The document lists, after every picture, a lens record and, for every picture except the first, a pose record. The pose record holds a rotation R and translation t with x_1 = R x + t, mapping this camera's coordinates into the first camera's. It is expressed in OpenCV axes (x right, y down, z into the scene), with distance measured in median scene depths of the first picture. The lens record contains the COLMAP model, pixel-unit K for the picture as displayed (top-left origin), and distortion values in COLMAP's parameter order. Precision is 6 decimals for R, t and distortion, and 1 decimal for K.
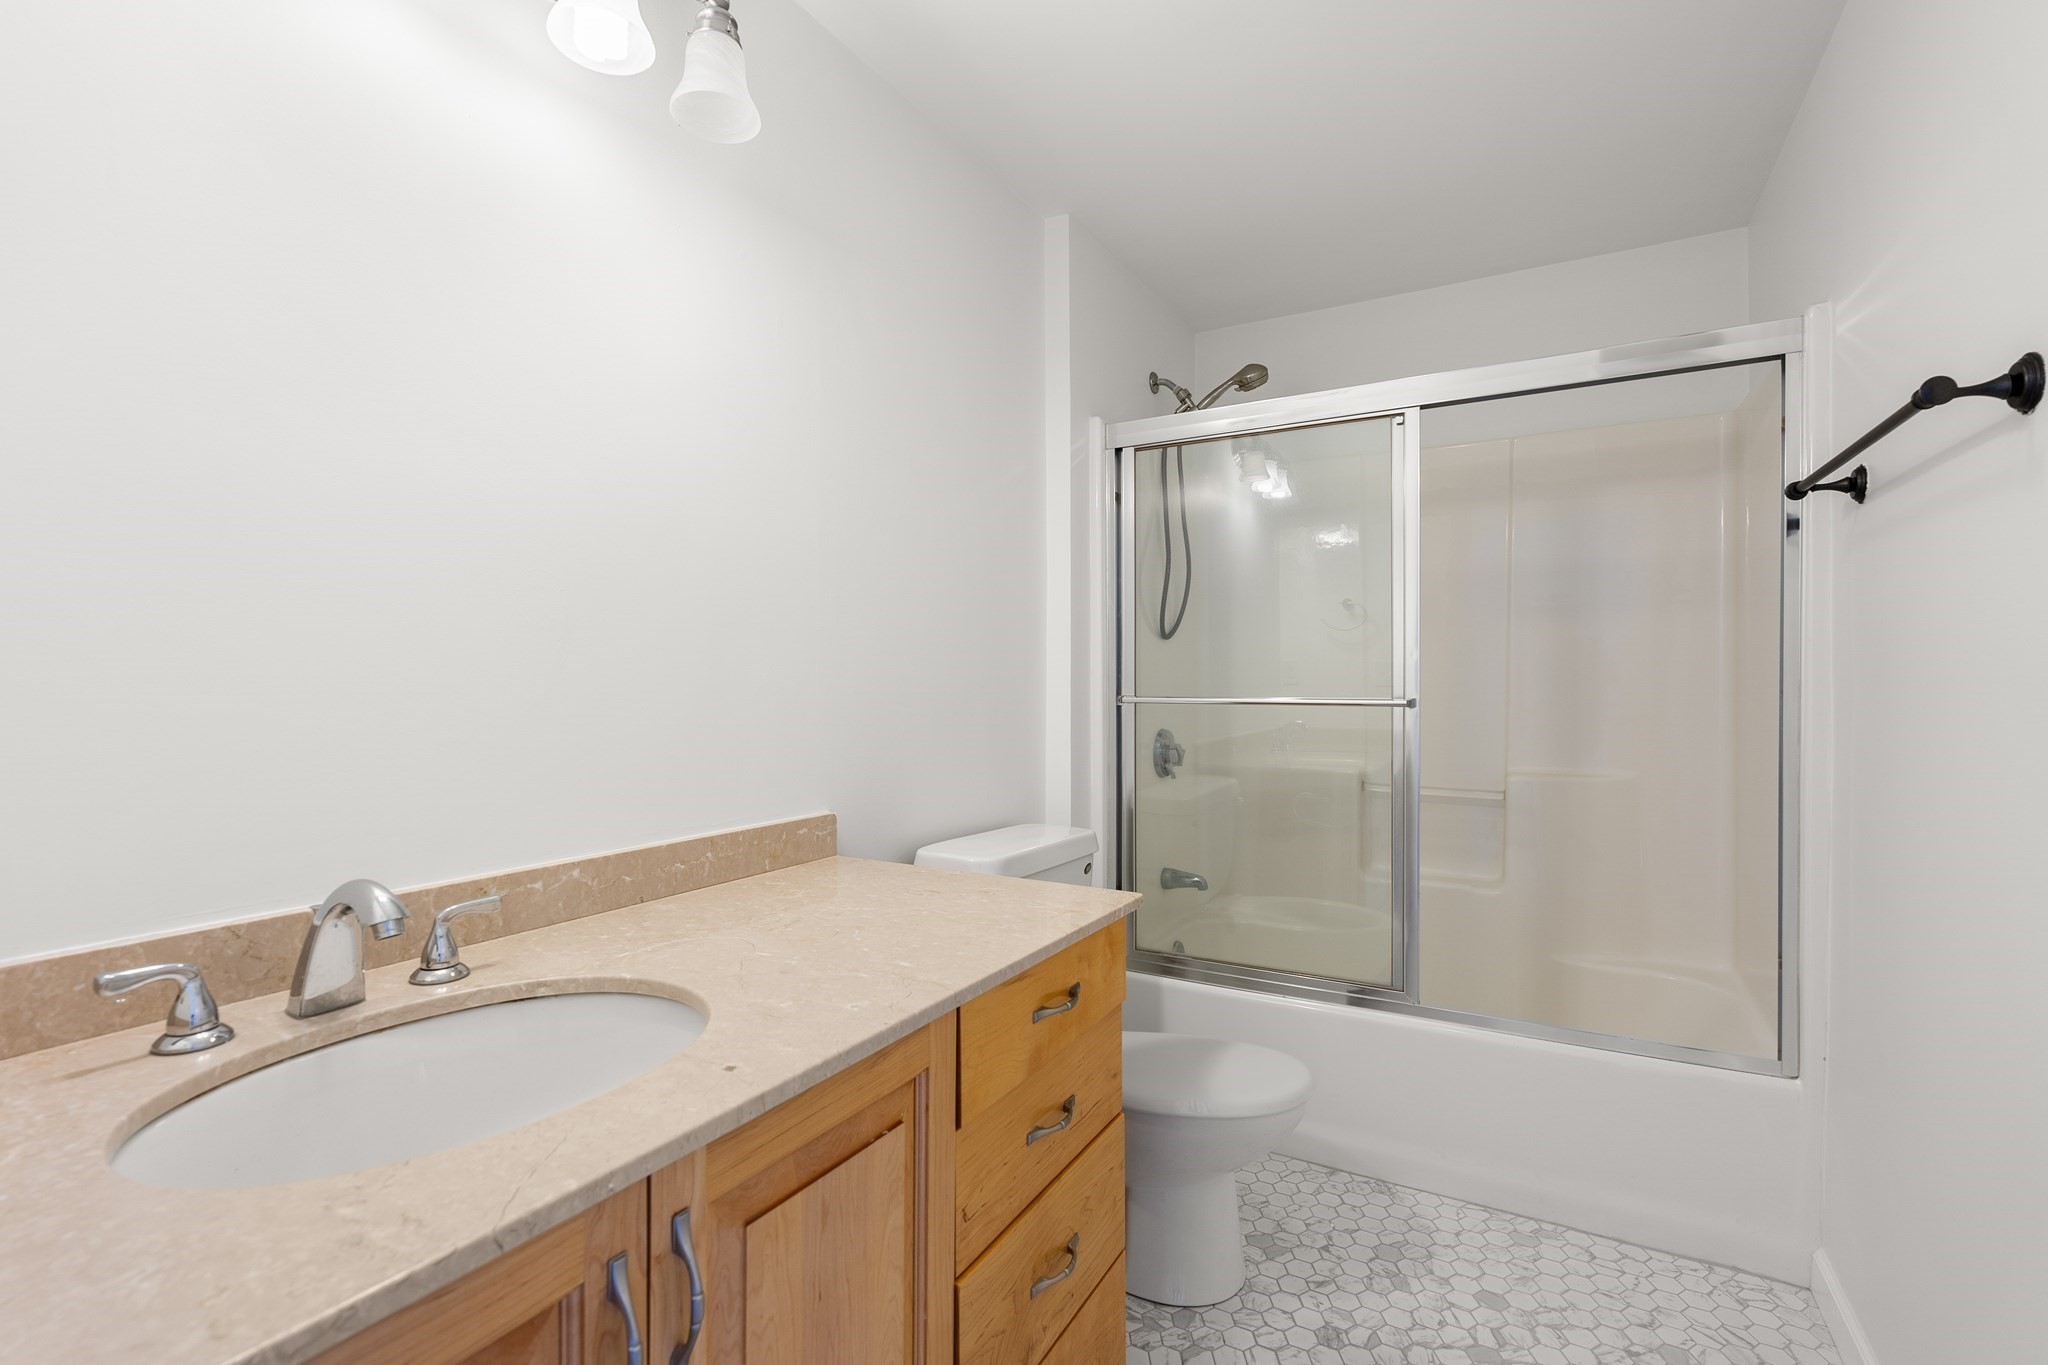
lens RADIAL K [[933.6, 0, 1014.1], [0, 933.6, 691.4], [0, 0, 1]] dist [-0.006356, 0.001463]
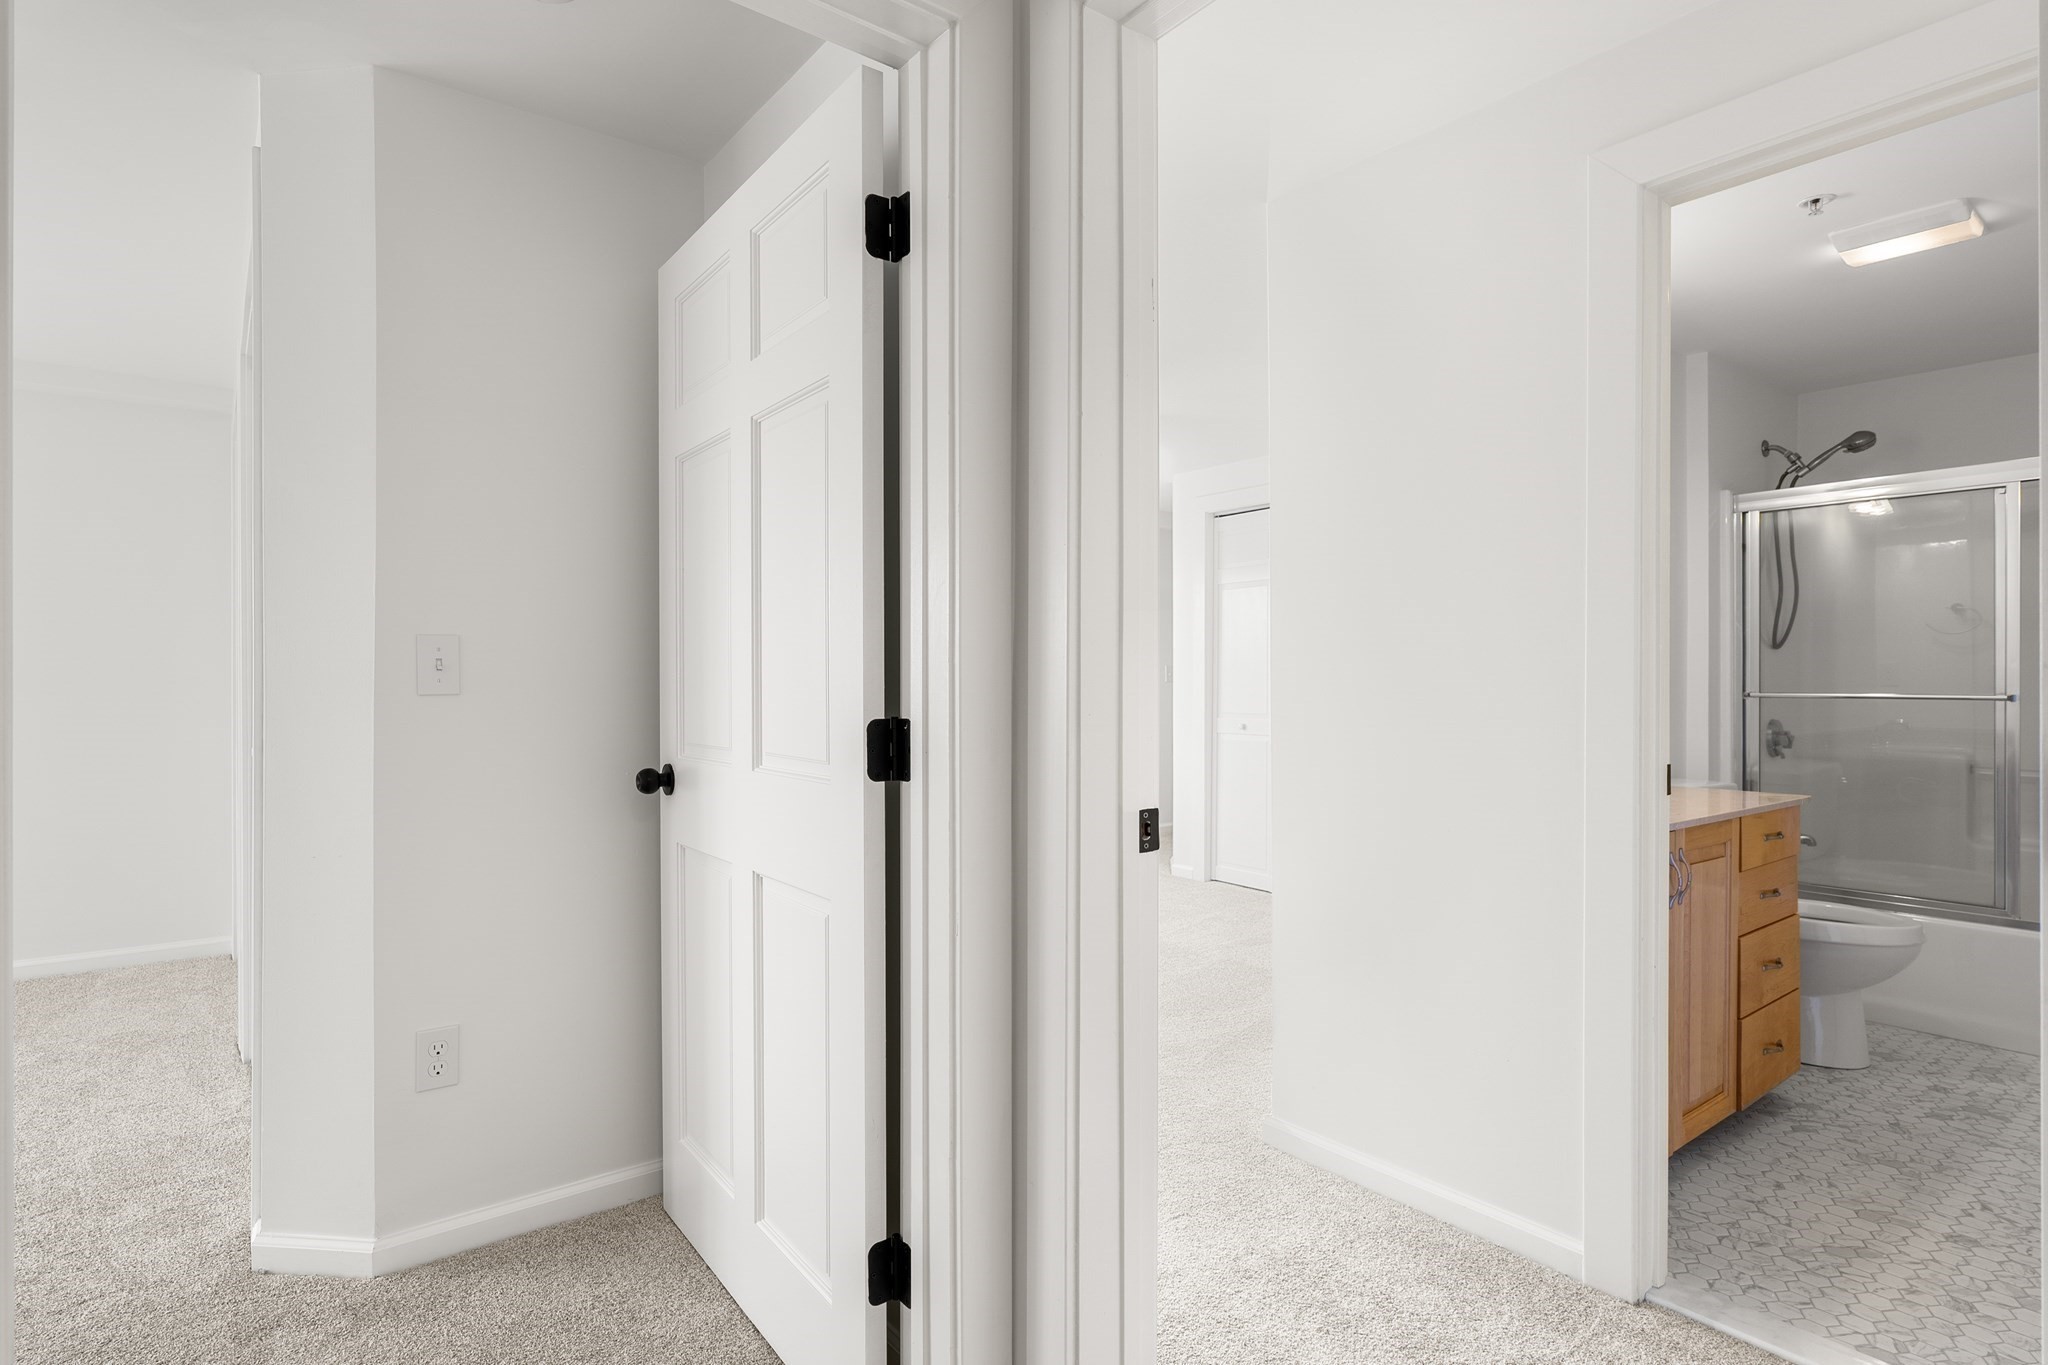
lens RADIAL K [[1061.1, 0, 1024.0], [0, 1061.1, 682.5], [0, 0, 1]] dist [-0.000208, 0.000148]
pose [[0.927763, 0.004631, -0.373140, -0.283821], [-0.008887, 0.999914, -0.009687, 0.014862], [0.373063, 0.012303, 0.927724, -0.827316]]
